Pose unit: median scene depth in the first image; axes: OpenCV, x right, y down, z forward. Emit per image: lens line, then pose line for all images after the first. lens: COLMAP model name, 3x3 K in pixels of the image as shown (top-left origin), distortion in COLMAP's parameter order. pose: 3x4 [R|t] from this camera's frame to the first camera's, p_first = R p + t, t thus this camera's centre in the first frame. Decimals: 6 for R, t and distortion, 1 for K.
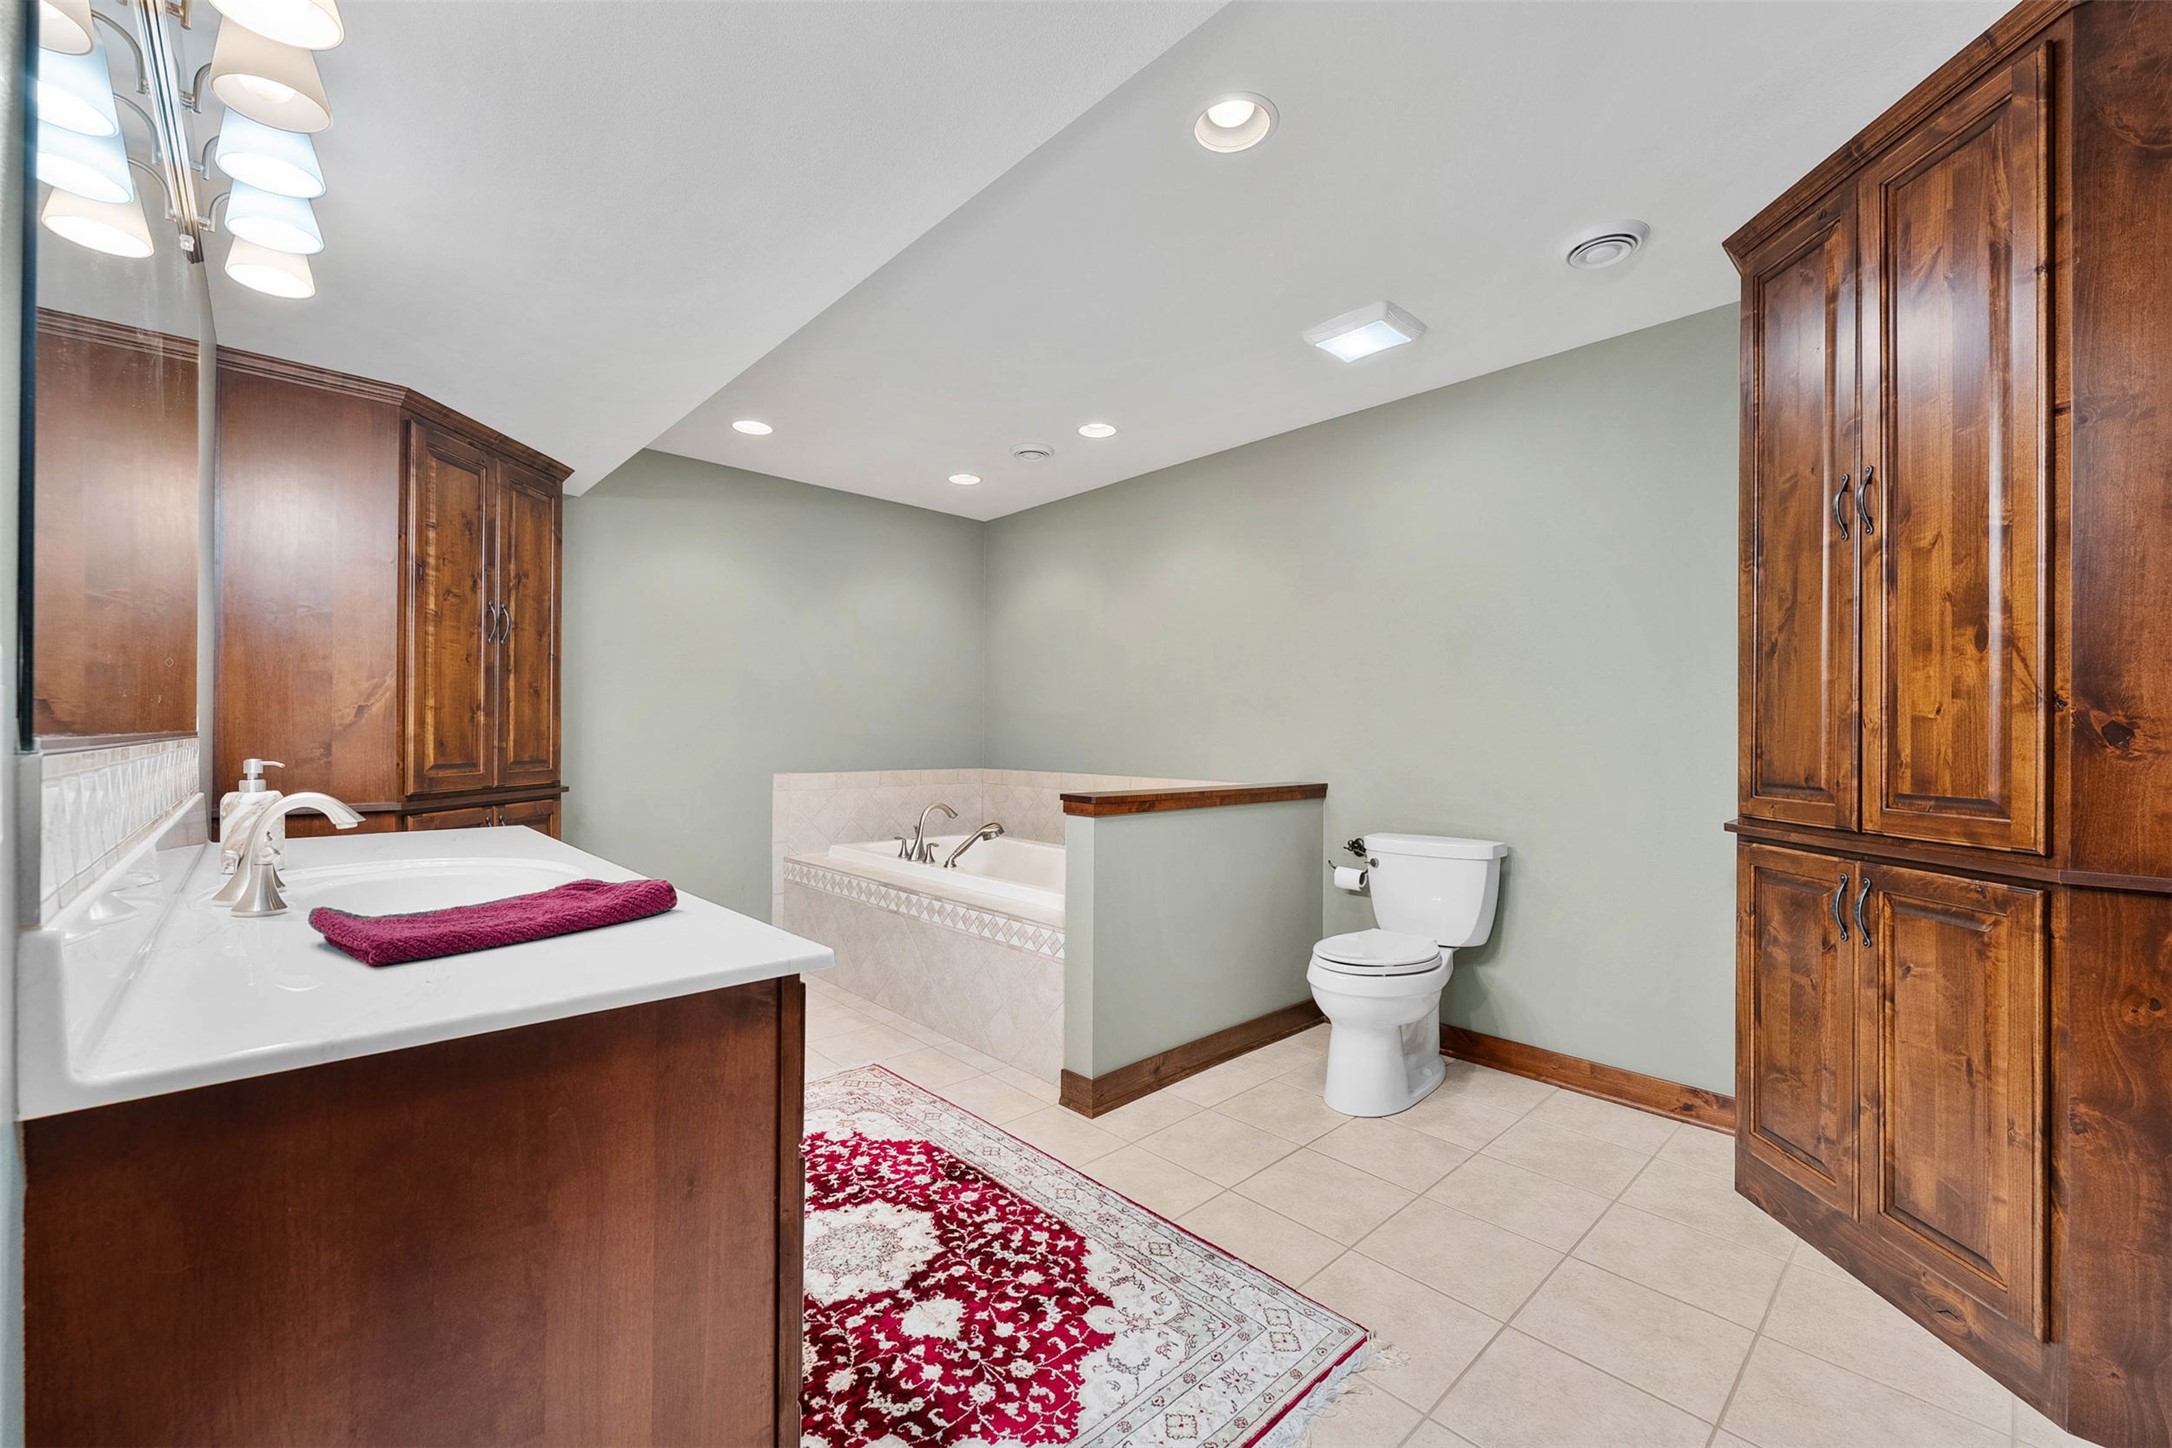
lens RADIAL K [[872.1, 0, 1086.8], [0, 872.1, 732.3], [0, 0, 1]] dist [-0.000451, 0.000049]
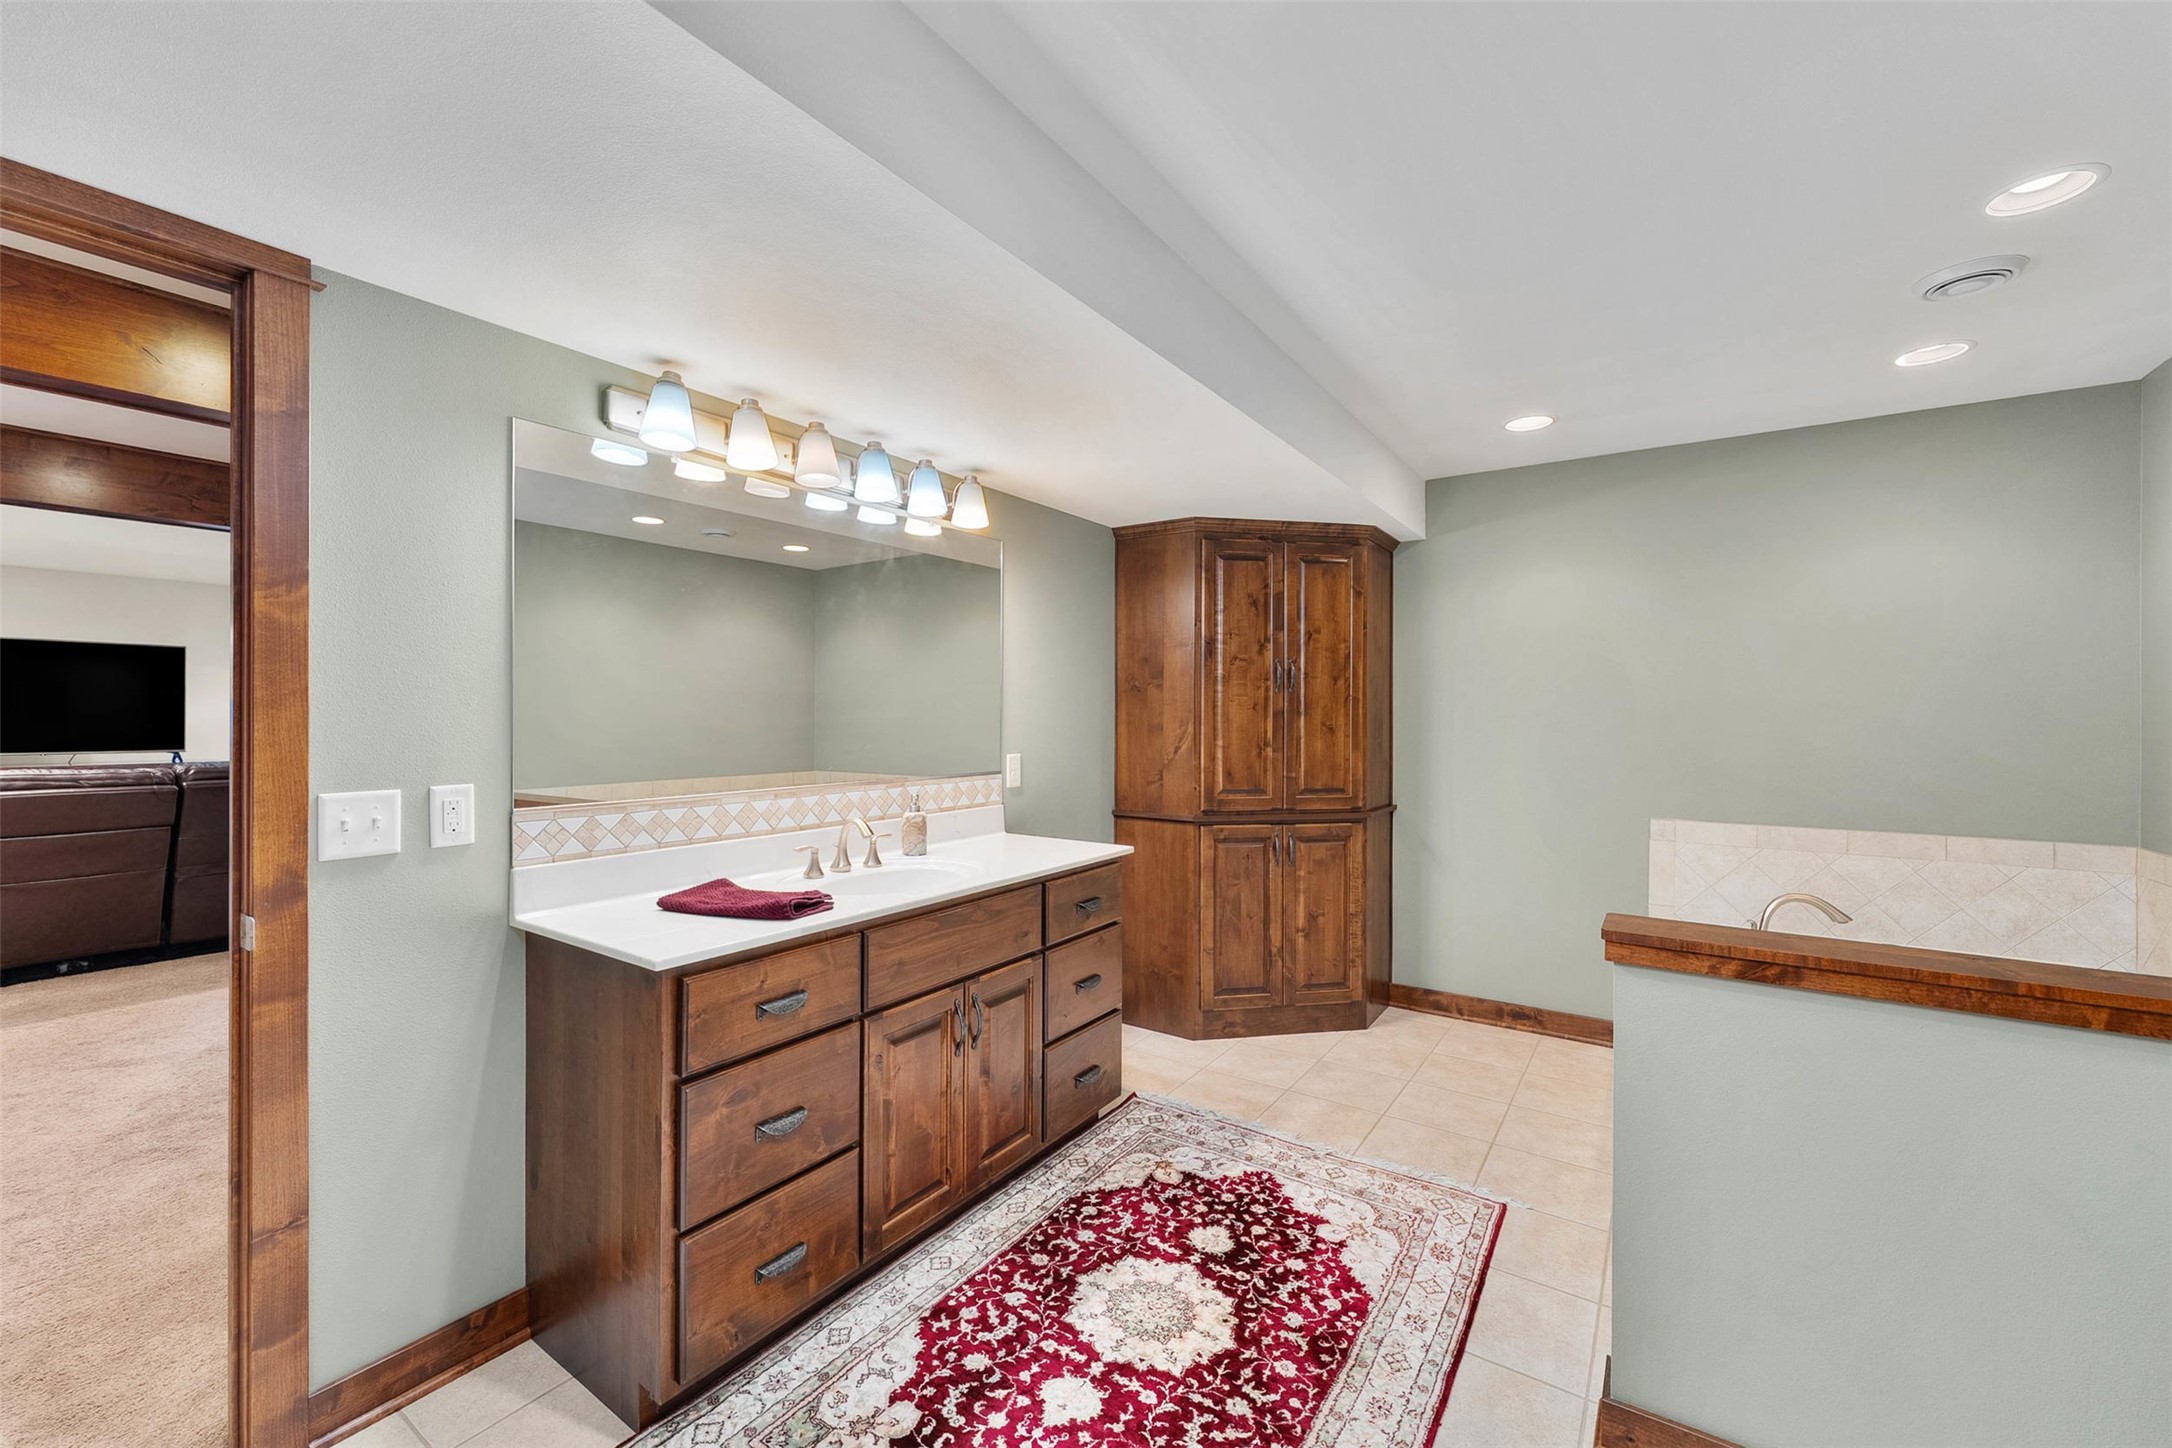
lens RADIAL K [[873.2, 0, 1070.1], [0, 873.2, 715.0], [0, 0, 1]] dist [0.001443, 0.000182]
pose [[0.207161, -0.006148, -0.978288, 0.590934], [0.001209, 0.999981, -0.006028, -0.080301], [0.978306, 0.000066, 0.207164, 0.574125]]
